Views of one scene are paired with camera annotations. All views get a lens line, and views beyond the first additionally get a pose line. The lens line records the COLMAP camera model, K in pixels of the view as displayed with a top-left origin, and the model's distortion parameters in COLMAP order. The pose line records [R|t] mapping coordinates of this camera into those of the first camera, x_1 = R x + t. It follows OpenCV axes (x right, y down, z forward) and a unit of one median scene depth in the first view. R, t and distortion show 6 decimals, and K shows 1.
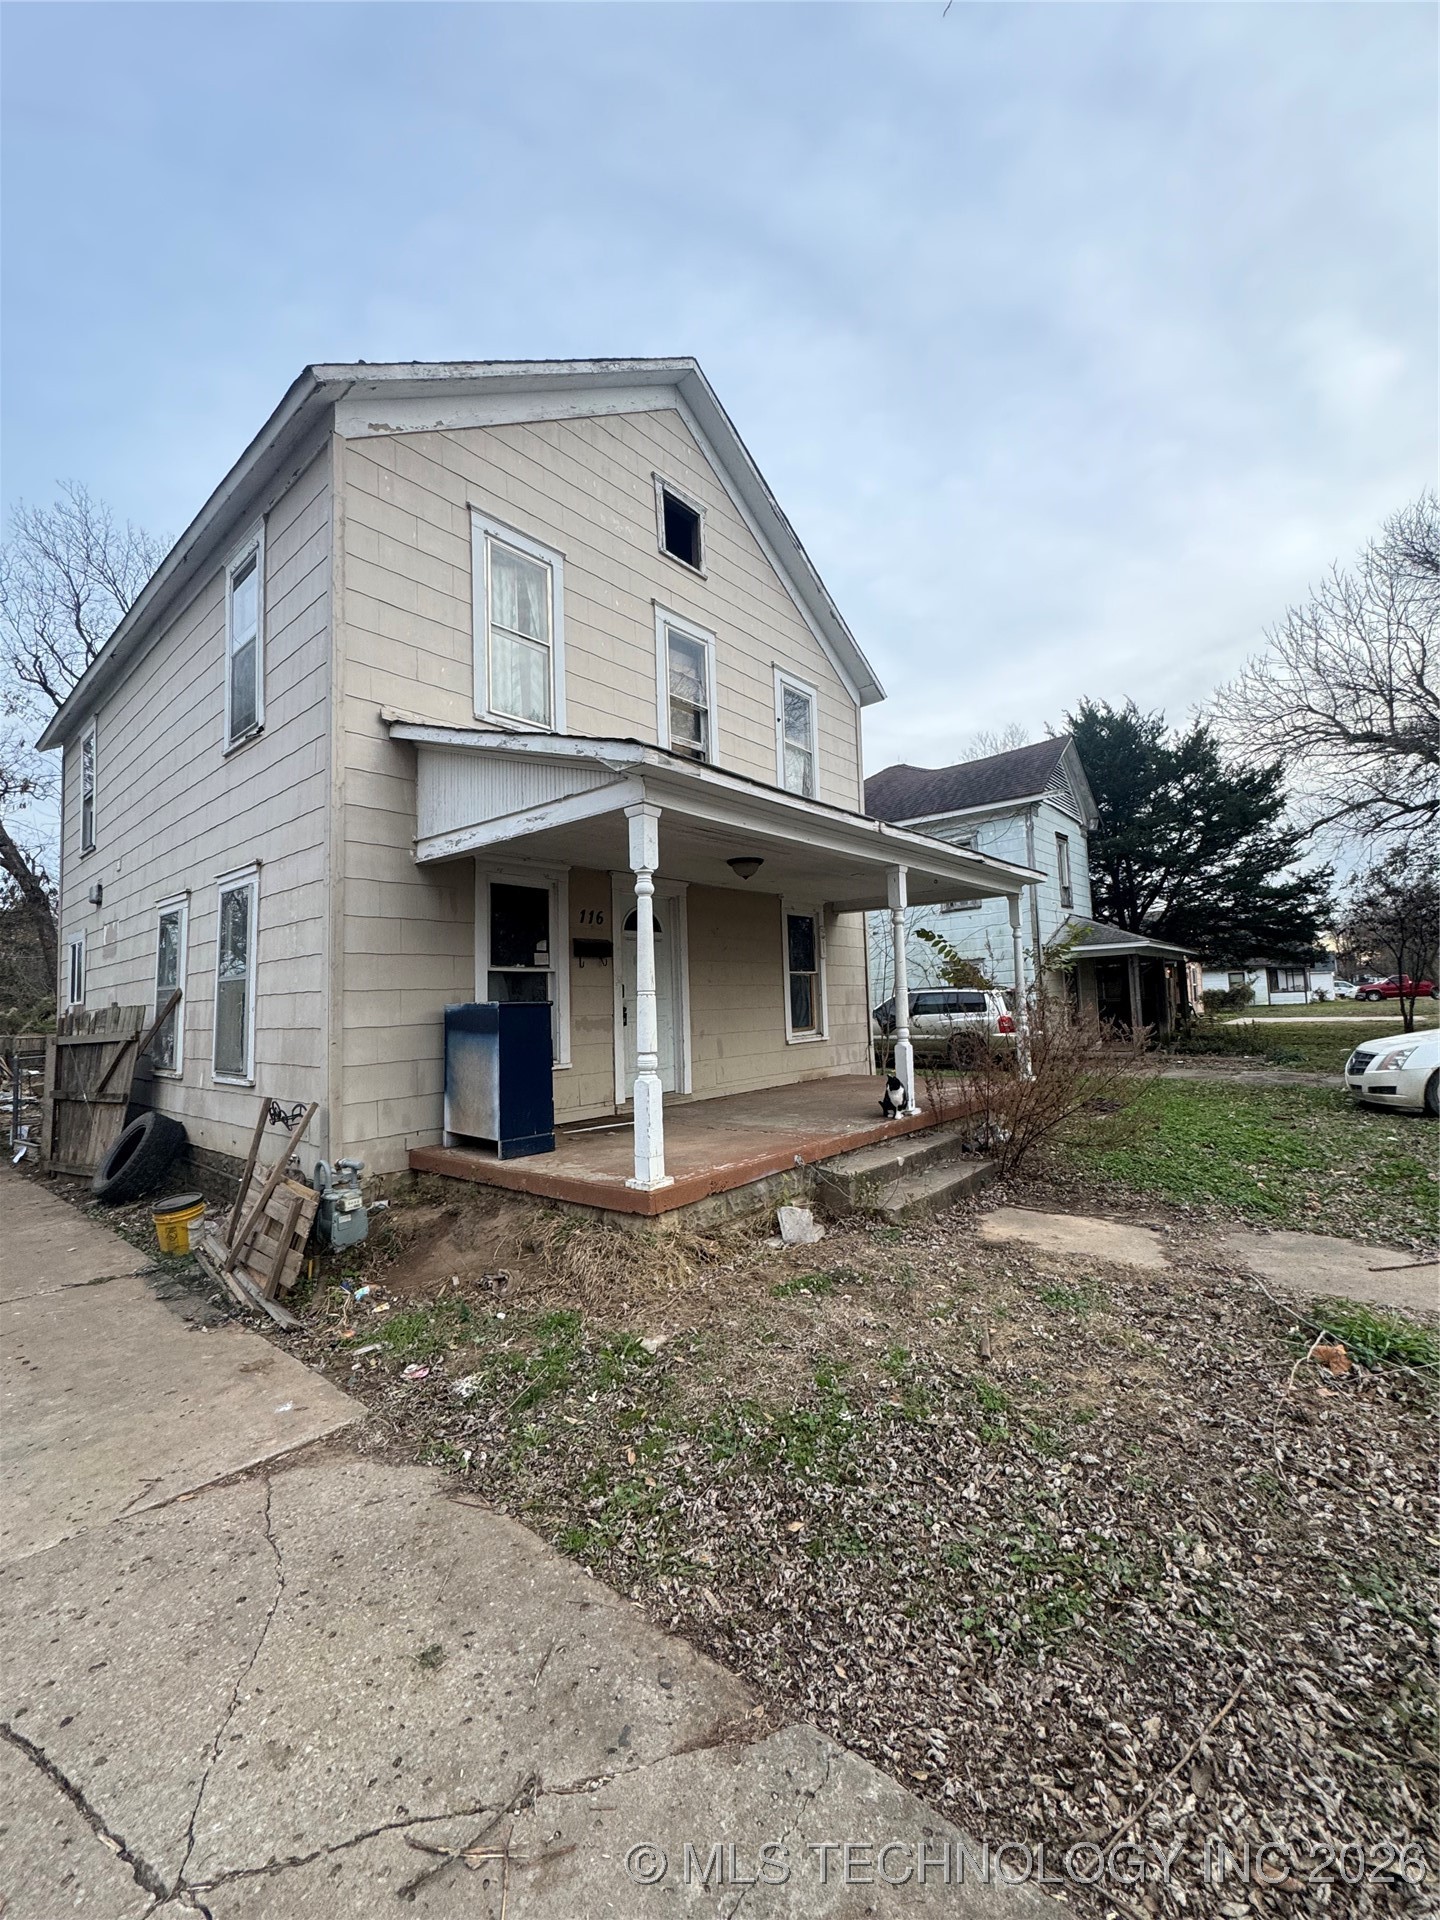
lens RADIAL K [[762.0, 0, 718.0], [0, 762.0, 958.0], [0, 0, 1]] dist [-0.007551, 0.001645]
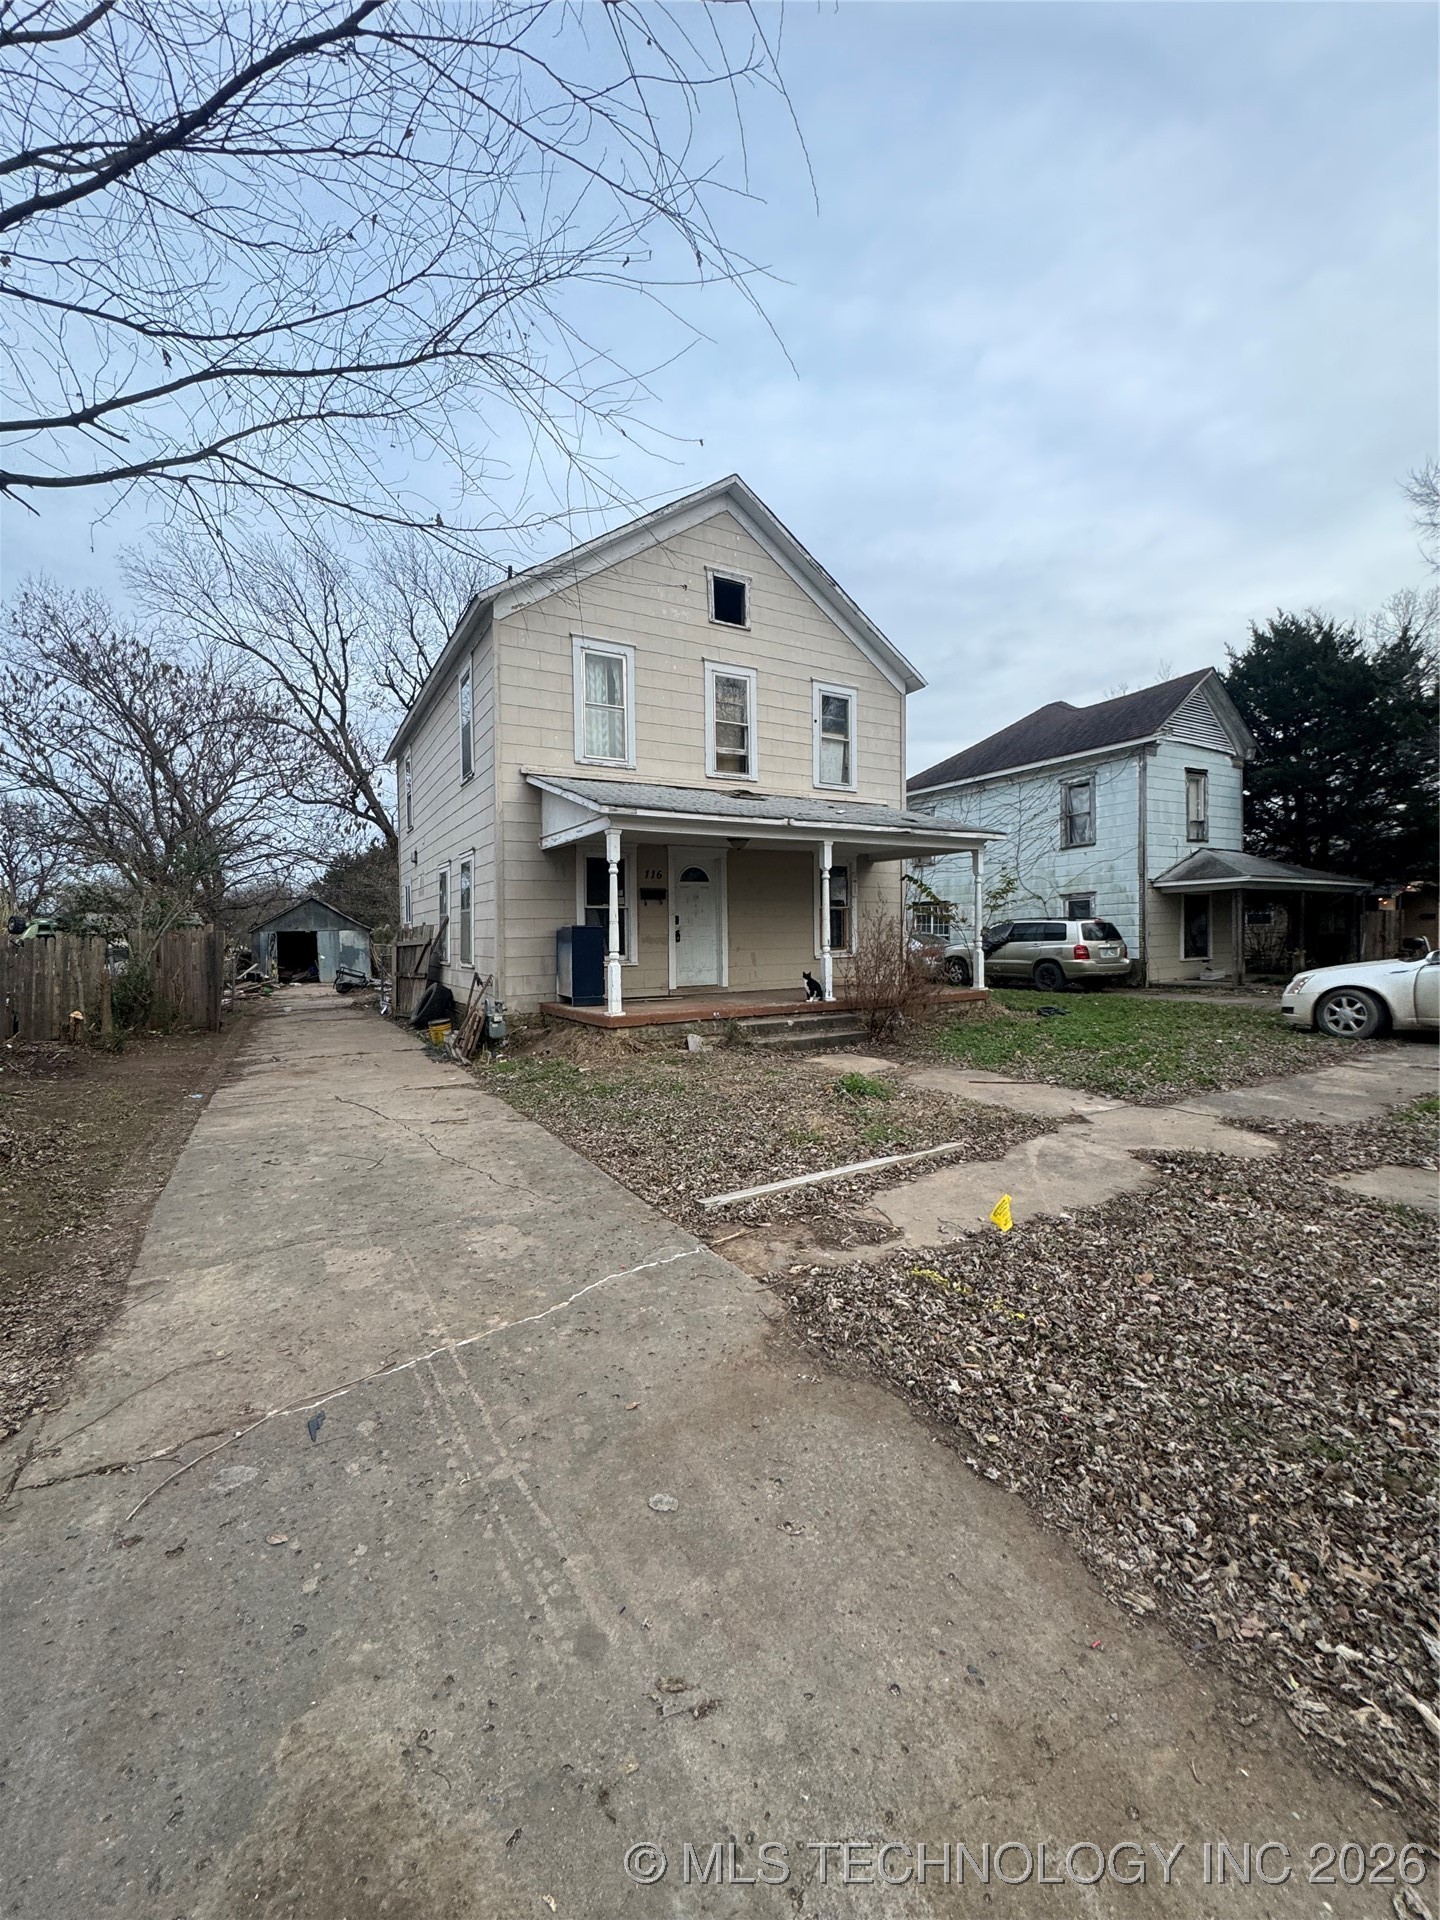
lens RADIAL K [[762.0, 0, 725.9], [0, 762.0, 954.6], [0, 0, 1]] dist [-0.007551, 0.001645]
pose [[0.944595, 0.027118, -0.327116, 0.517860], [0.003863, 0.995594, 0.093690, -0.035047], [0.328215, -0.089763, 0.940328, -0.497540]]
